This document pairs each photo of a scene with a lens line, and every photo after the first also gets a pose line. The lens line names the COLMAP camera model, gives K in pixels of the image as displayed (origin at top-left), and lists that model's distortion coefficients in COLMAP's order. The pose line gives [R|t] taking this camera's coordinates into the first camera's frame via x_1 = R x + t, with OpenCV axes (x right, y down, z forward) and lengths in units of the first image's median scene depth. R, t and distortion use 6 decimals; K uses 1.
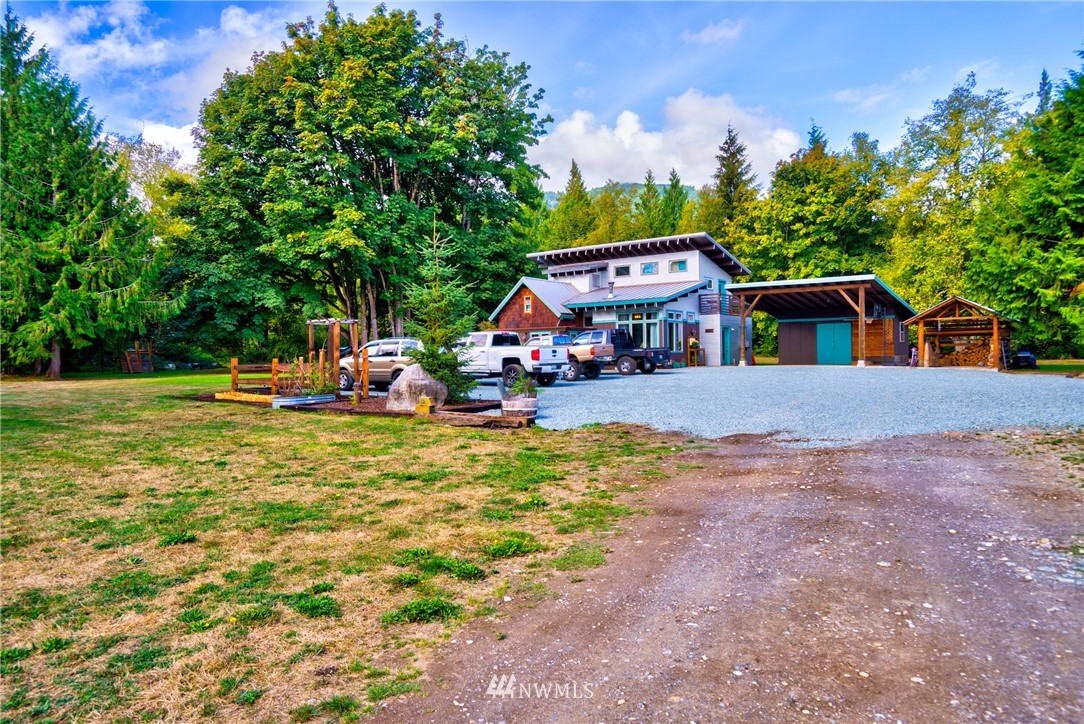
lens RADIAL K [[758.1, 0, 542.0], [0, 758.1, 362.0], [0, 0, 1]] dist [0.007139, 0.001458]
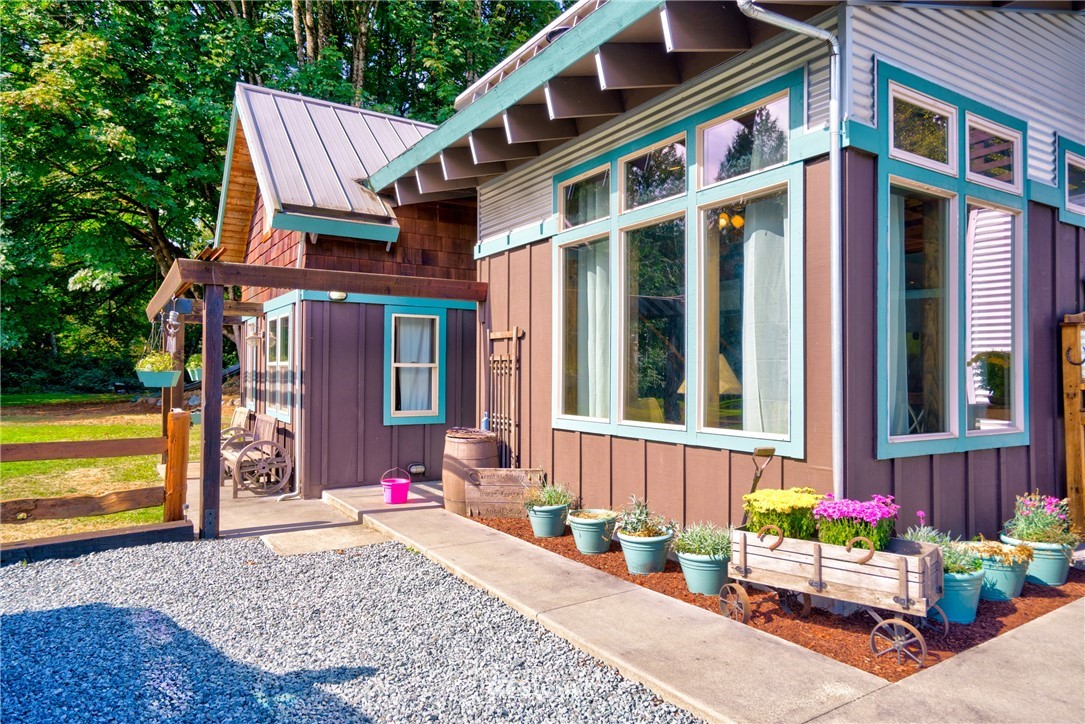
lens RADIAL K [[698.6, 0, 542.5], [0, 698.6, 362.0], [0, 0, 1]] dist [-0.000351, -0.000098]
pose [[0.943123, 0.012032, -0.332227, 0.130686], [-0.016799, 0.999793, -0.011480, -0.020355], [0.332020, 0.016408, 0.943130, 0.761208]]
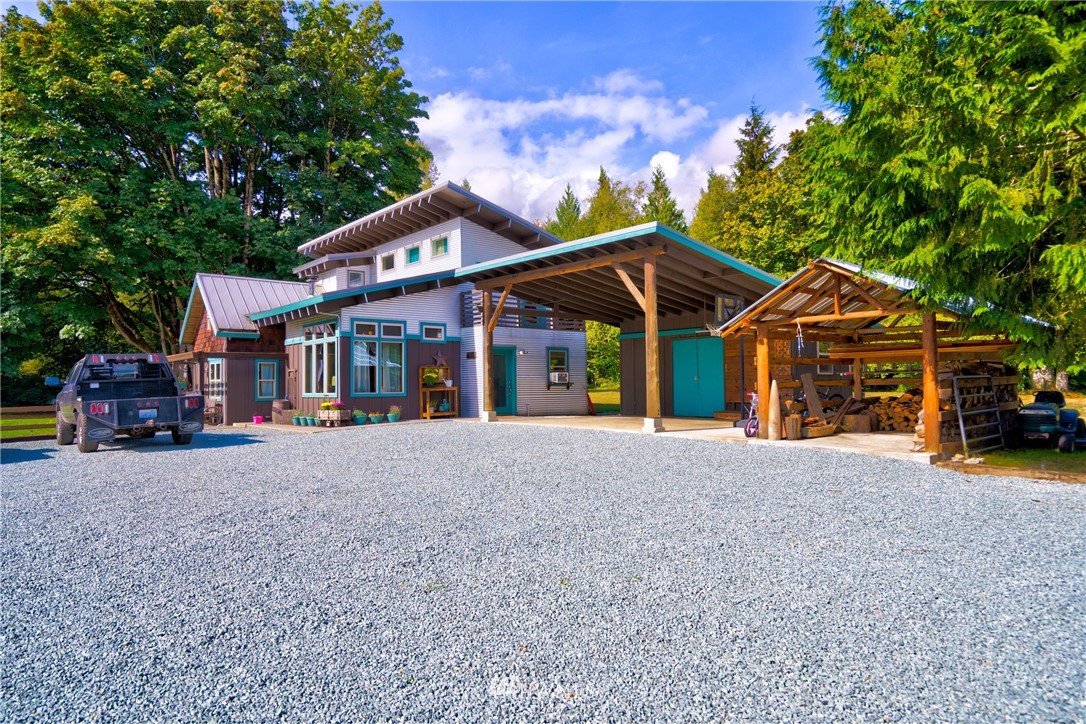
lens RADIAL K [[694.1, 0, 543.0], [0, 694.1, 362.0], [0, 0, 1]] dist [0.004010, 0.001880]
pose [[0.978655, -0.008562, -0.205334, 0.346316], [0.001526, 0.999407, -0.034401, -0.016576], [0.205506, 0.033353, 0.978087, 0.458215]]
